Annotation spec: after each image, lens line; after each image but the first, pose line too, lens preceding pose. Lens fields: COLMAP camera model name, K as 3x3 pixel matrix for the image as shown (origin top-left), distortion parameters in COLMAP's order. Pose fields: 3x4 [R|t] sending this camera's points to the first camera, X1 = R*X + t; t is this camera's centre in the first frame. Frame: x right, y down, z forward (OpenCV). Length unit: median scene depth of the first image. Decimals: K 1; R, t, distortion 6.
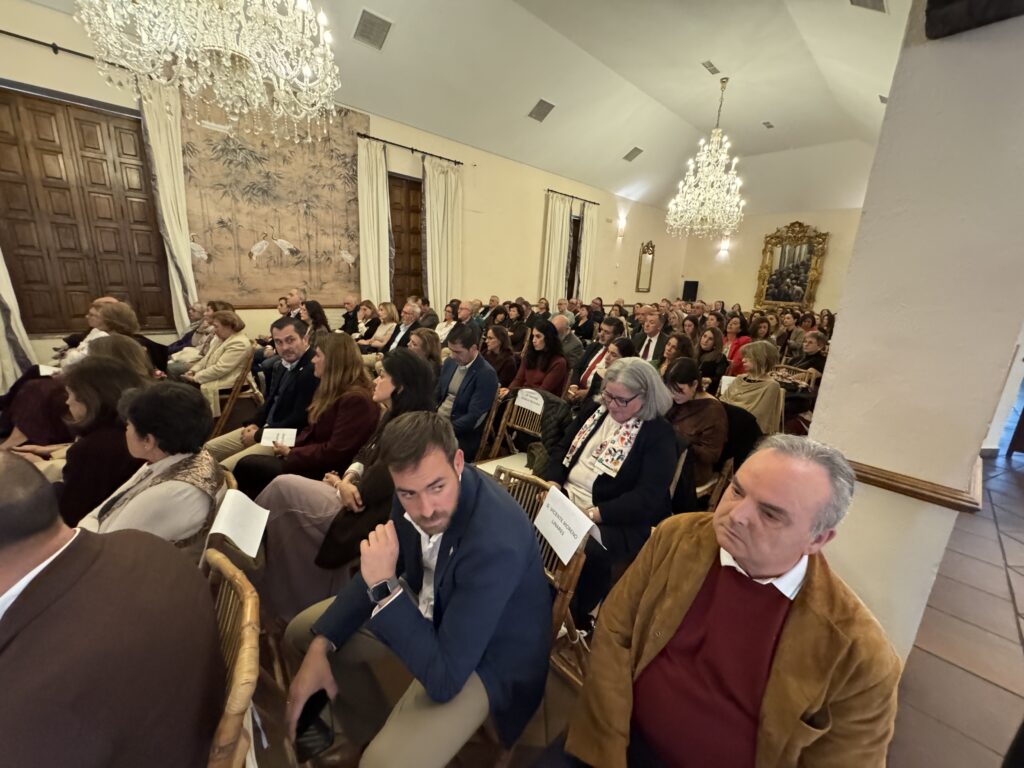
lens RADIAL K [[404.6, 0, 507.6], [0, 404.6, 380.2], [0, 0, 1]] dist [0.000763, -0.000123]
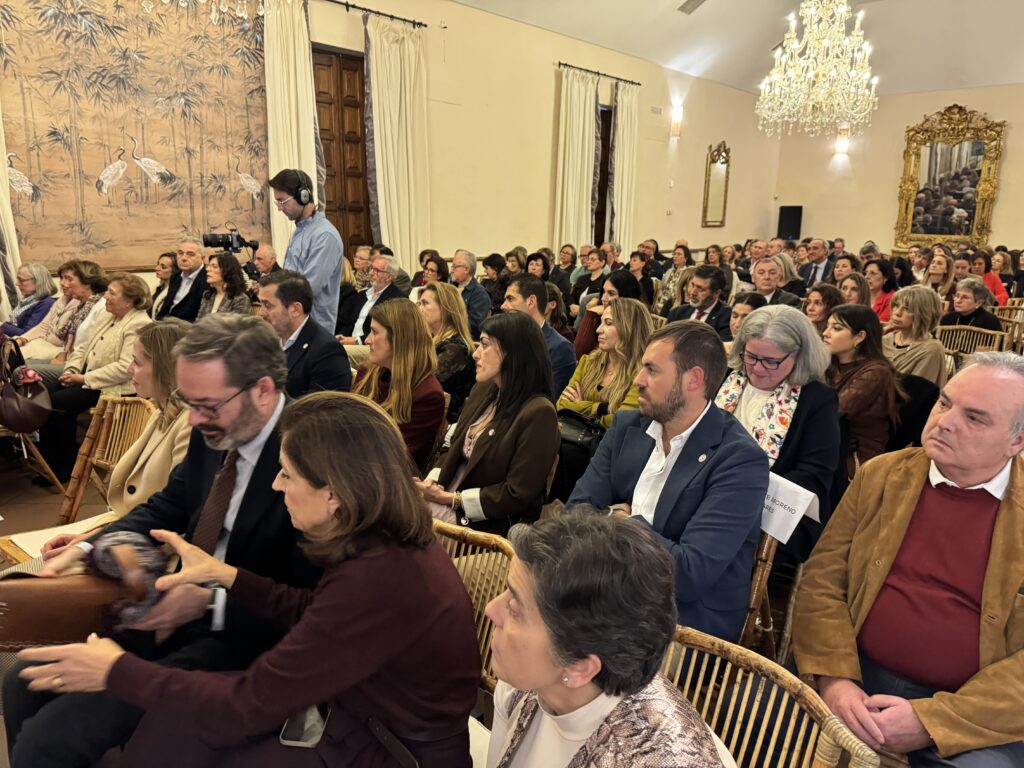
lens RADIAL K [[724.2, 0, 512.1], [0, 724.2, 380.7], [0, 0, 1]] dist [0.025975, -0.031544]
pose [[0.996808, -0.047325, 0.064298, -0.084356], [0.048512, 0.998677, -0.017033, 0.024722], [-0.063407, 0.020098, 0.997785, -0.095548]]
